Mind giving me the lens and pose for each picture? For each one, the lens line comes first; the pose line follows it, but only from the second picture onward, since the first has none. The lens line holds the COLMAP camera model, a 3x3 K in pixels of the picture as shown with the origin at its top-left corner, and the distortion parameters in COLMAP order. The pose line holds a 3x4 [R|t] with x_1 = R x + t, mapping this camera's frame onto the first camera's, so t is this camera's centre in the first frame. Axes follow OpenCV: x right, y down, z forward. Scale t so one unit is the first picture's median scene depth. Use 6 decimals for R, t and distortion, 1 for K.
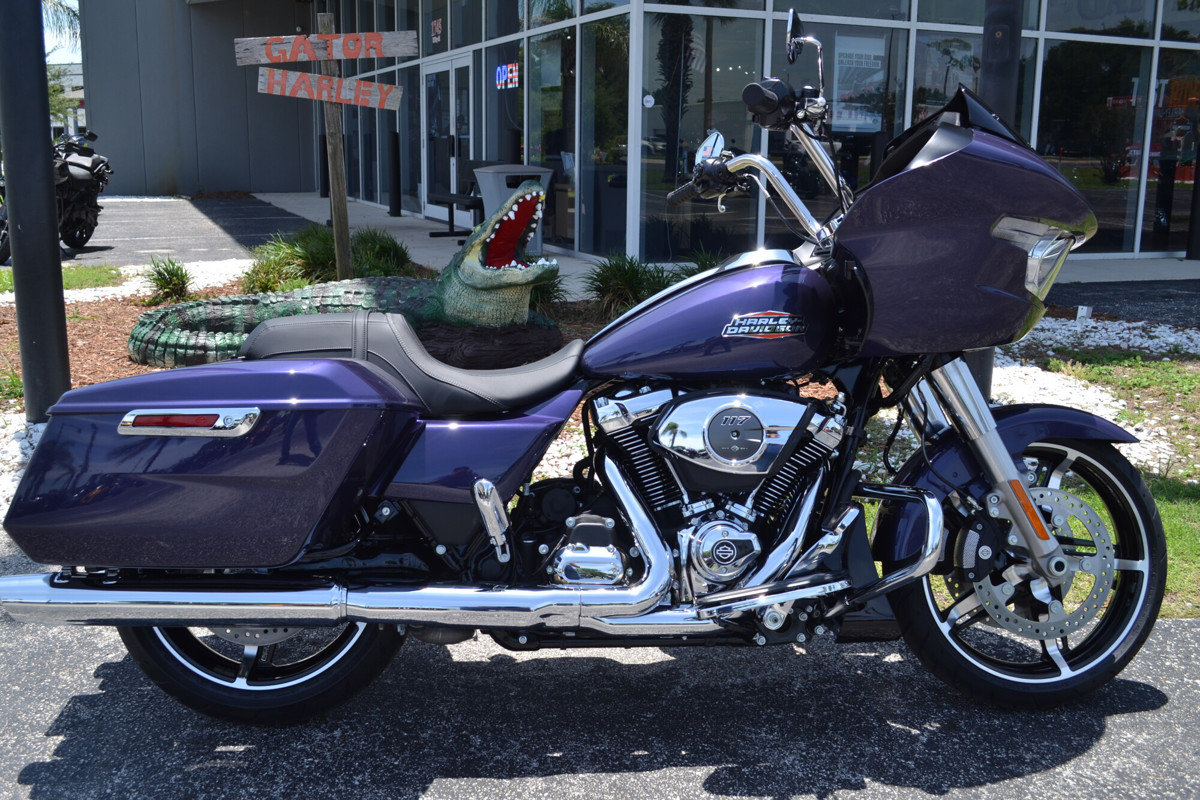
lens RADIAL K [[1186.1, 0, 593.9], [0, 1186.1, 419.3], [0, 0, 1]] dist [-0.062097, 0.000000]
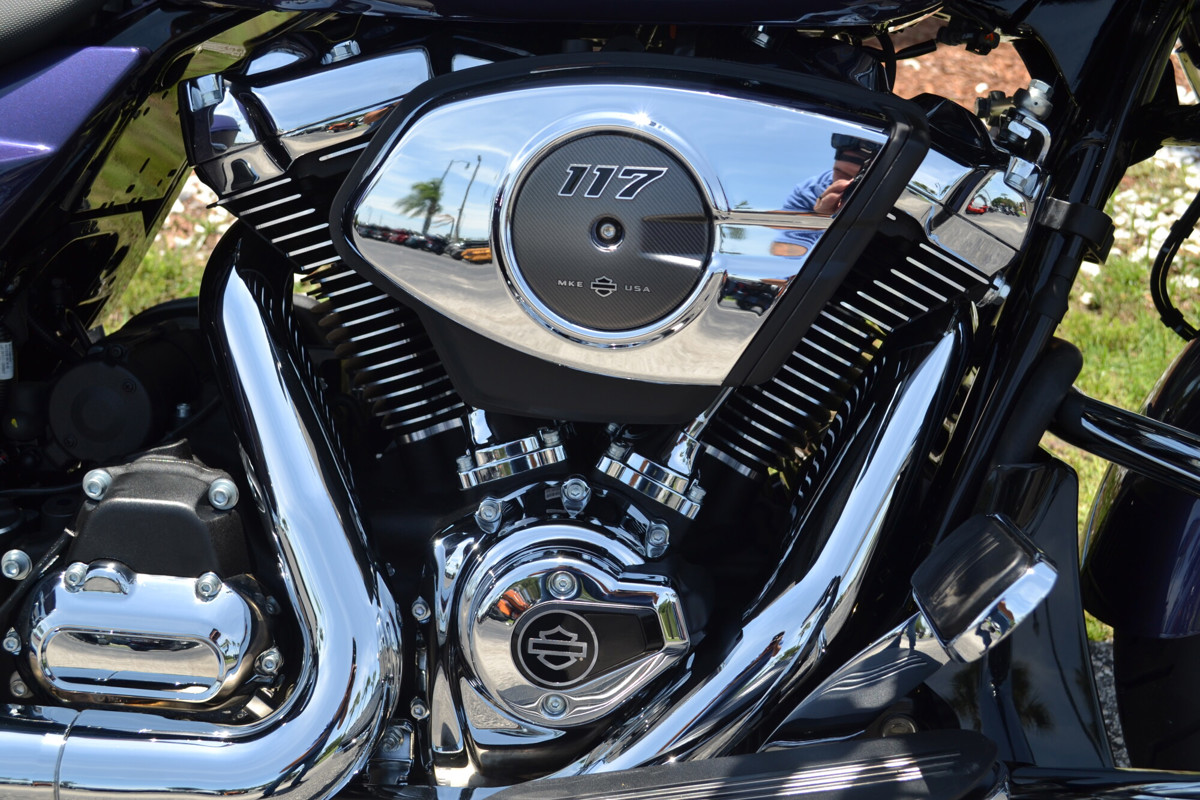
lens RADIAL K [[1426.4, 0, 600.4], [0, 1426.4, 400.9], [0, 0, 1]] dist [-0.014814, 0.000000]
pose [[0.994594, 0.053077, -0.089253, 0.142433], [-0.032429, 0.975275, 0.218602, -0.019873], [0.098649, -0.214525, 0.971724, 0.655871]]
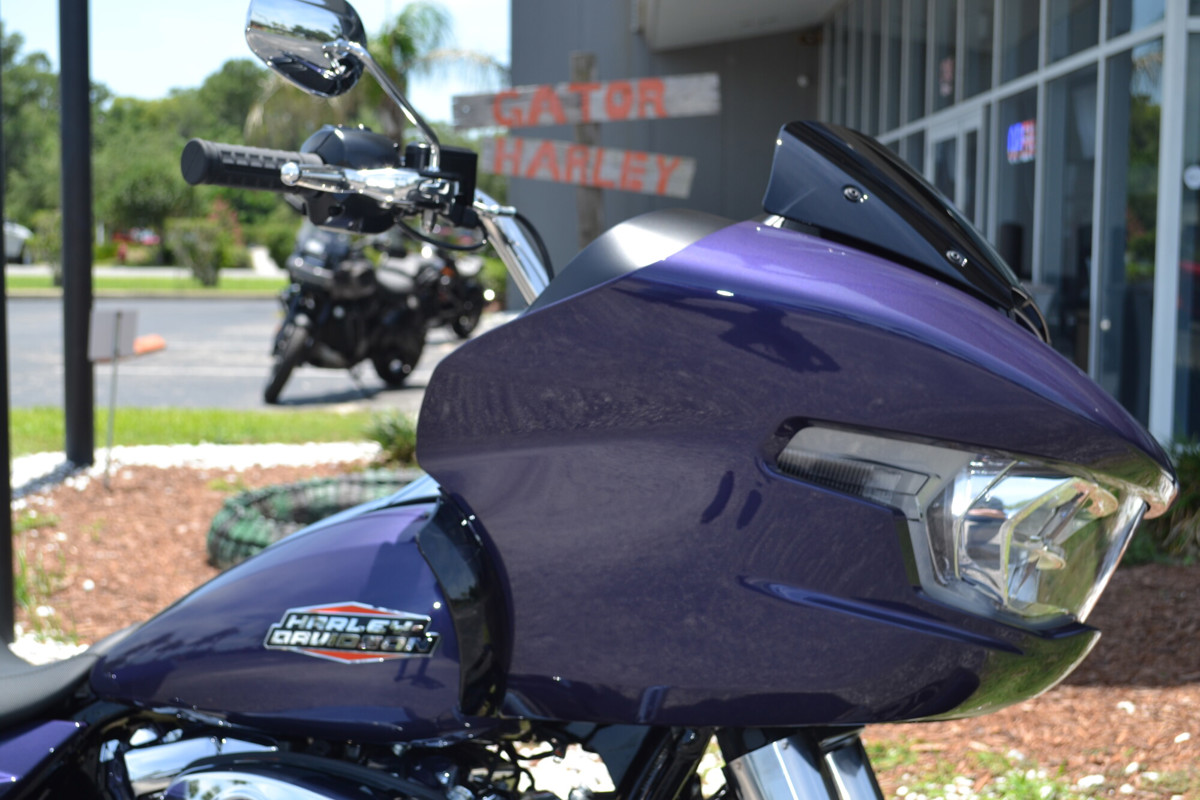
lens RADIAL K [[1749.3, 0, 562.6], [0, 1749.3, 432.0], [0, 0, 1]] dist [-0.027116, 0.000000]
pose [[0.916276, 0.039439, -0.398602, 0.490448], [-0.087831, 0.990704, -0.103877, -0.091438], [0.390800, 0.130190, 0.911222, 0.373849]]
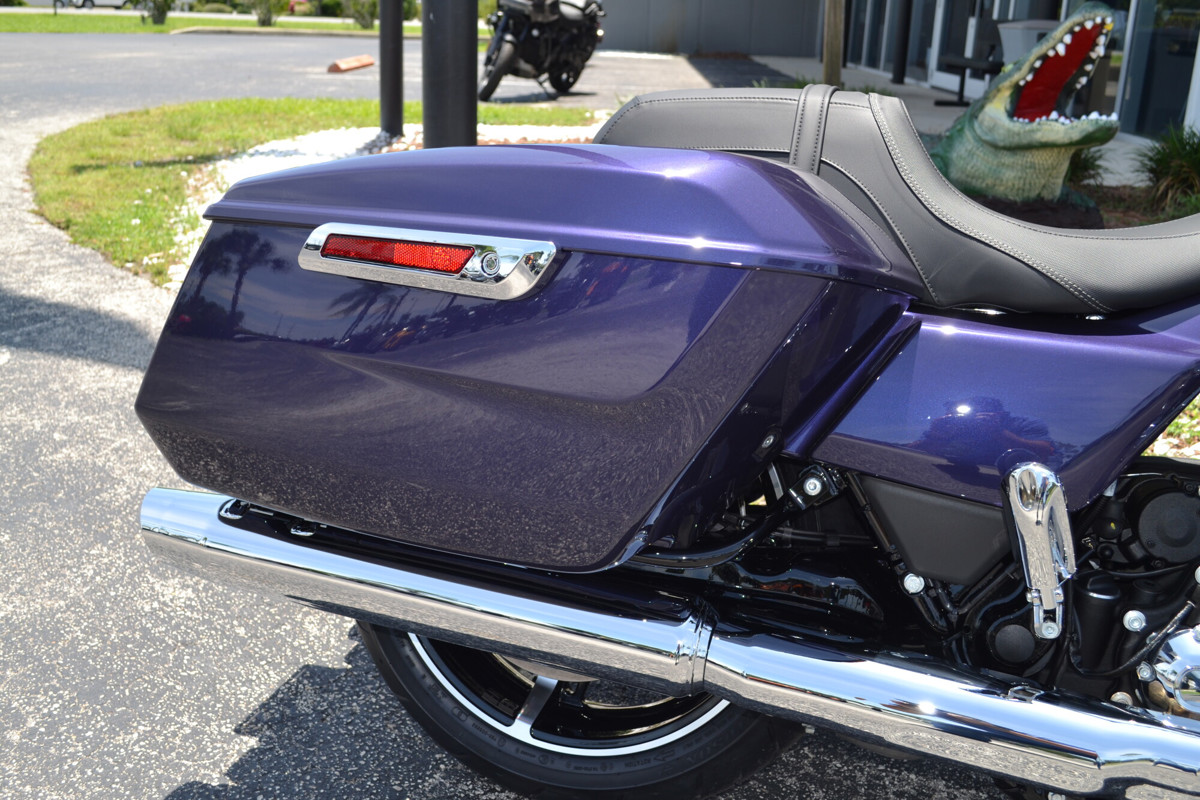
lens RADIAL K [[1186.1, 0, 573.5], [0, 1186.1, 406.7], [0, 0, 1]] dist [-0.062097, 0.000000]
pose [[0.910324, 0.151137, -0.385316, -0.078769], [-0.116010, 0.986801, 0.112987, 0.000212], [0.397307, -0.058154, 0.915841, 0.492700]]
